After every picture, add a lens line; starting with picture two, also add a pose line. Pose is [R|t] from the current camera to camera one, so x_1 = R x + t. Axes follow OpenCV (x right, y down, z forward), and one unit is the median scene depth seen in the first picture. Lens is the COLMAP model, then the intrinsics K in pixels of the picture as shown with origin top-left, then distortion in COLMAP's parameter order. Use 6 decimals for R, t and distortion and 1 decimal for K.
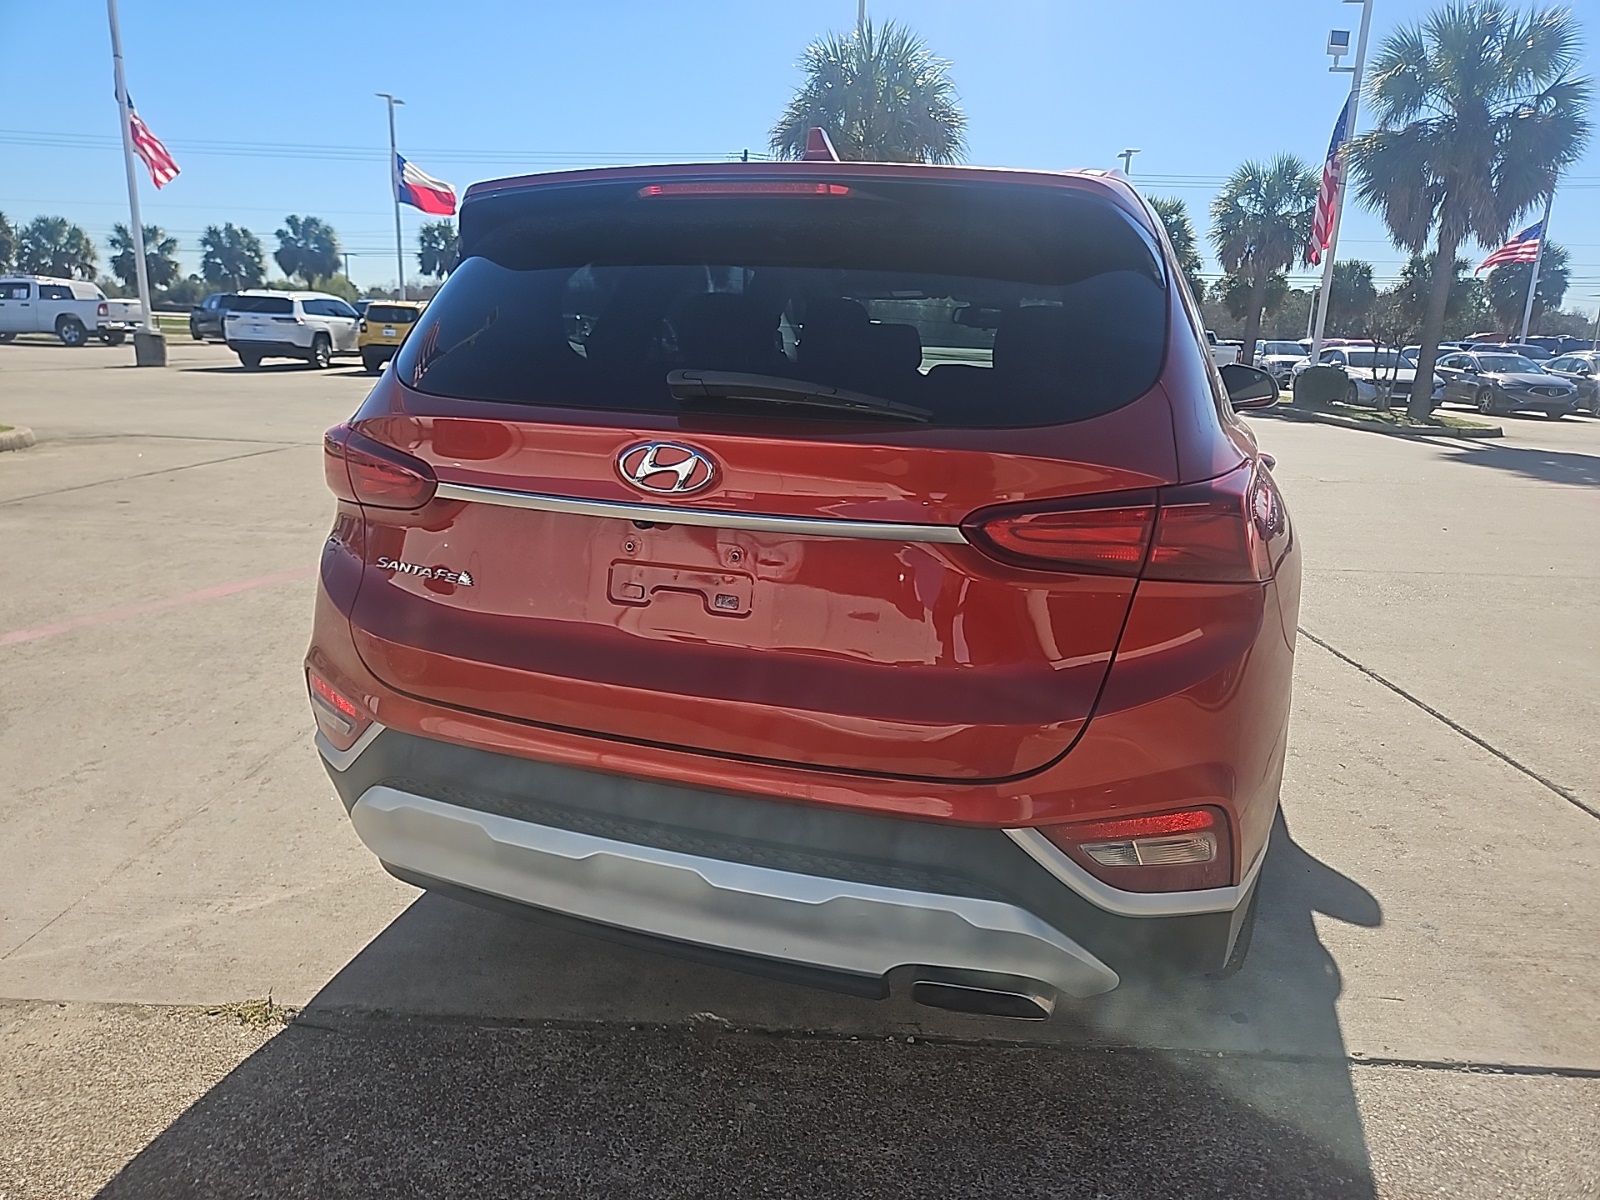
lens RADIAL K [[1094.2, 0, 800.8], [0, 1094.2, 599.0], [0, 0, 1]] dist [0.040987, -0.011986]
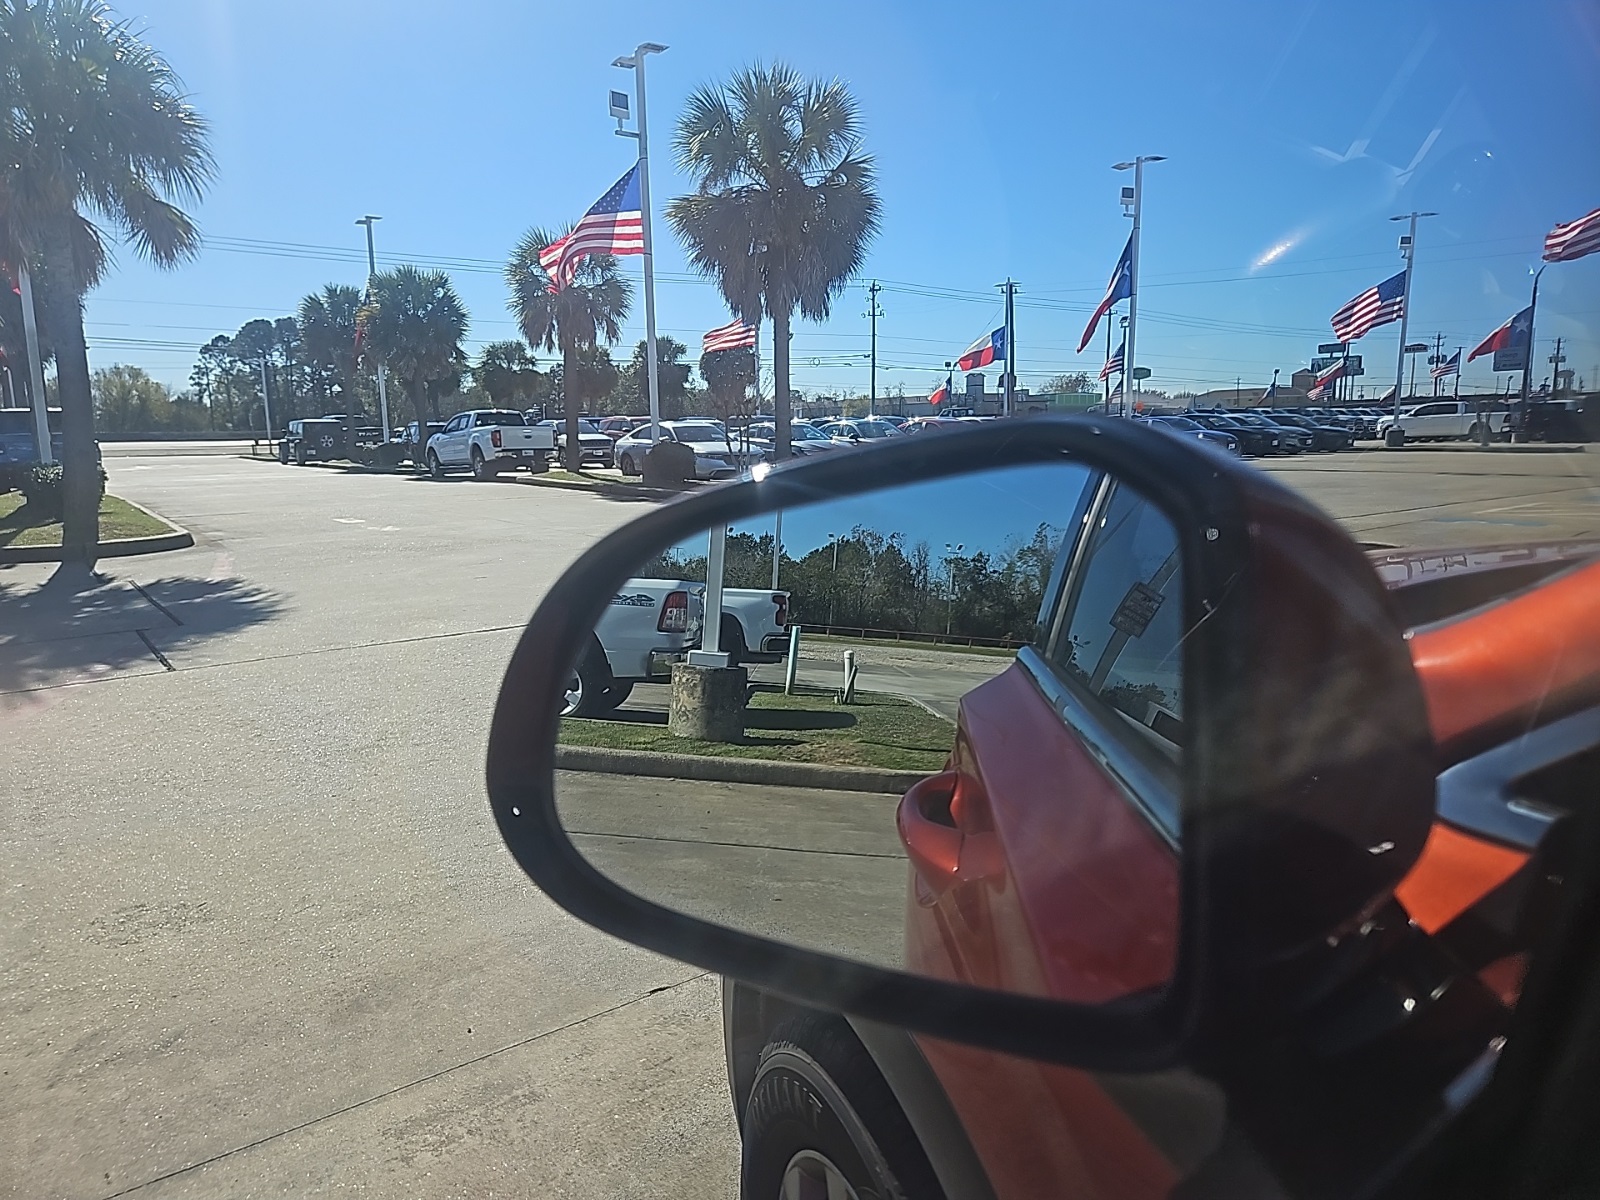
lens RADIAL K [[1094.2, 0, 797.8], [0, 1094.2, 601.9], [0, 0, 1]] dist [0.040987, -0.011986]
pose [[0.780280, -0.149539, 0.607290, -0.029801], [0.194691, 0.980827, -0.008632, -0.055739], [-0.594356, 0.124970, 0.794433, 0.242776]]
